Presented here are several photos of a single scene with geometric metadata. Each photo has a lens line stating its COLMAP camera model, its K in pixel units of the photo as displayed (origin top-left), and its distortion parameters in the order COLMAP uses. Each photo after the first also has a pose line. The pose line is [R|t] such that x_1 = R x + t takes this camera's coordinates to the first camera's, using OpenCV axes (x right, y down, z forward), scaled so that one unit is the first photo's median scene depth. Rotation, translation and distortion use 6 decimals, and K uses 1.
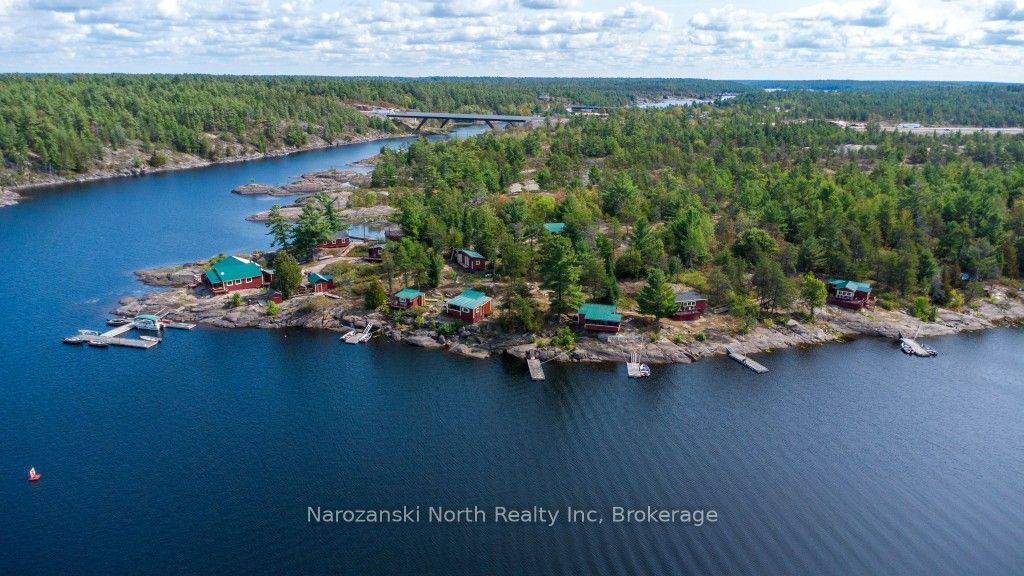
lens RADIAL K [[760.8, 0, 512.0], [0, 760.8, 288.0], [0, 0, 1]] dist [0.068922, -0.082308]
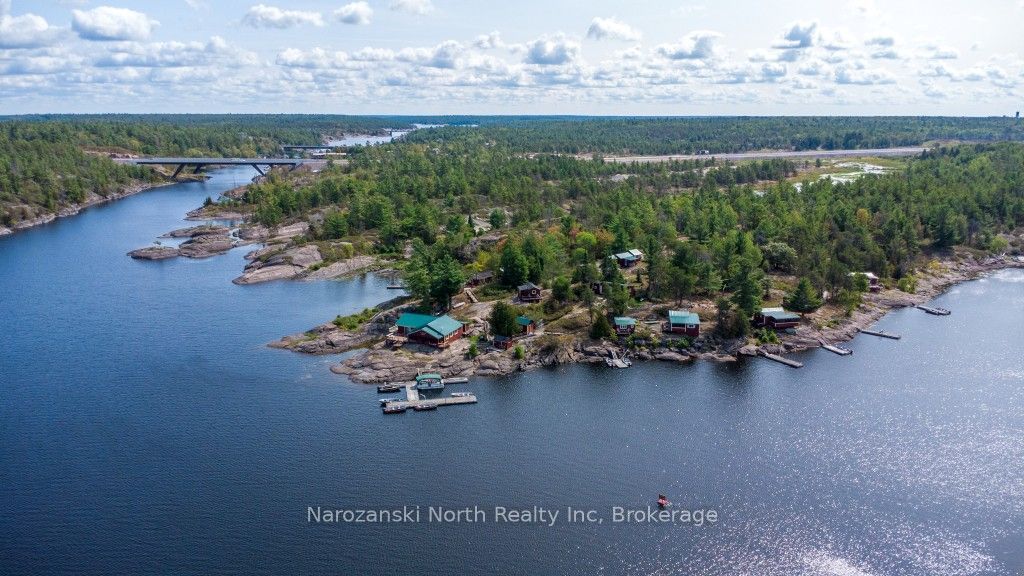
lens RADIAL K [[760.8, 0, 512.0], [0, 760.8, 288.0], [0, 0, 1]] dist [0.068922, -0.082308]
pose [[0.881990, -0.111616, 0.457859, -0.278387], [0.131613, 0.991230, -0.011889, -0.017383], [-0.452516, 0.070746, 0.888945, 0.017192]]
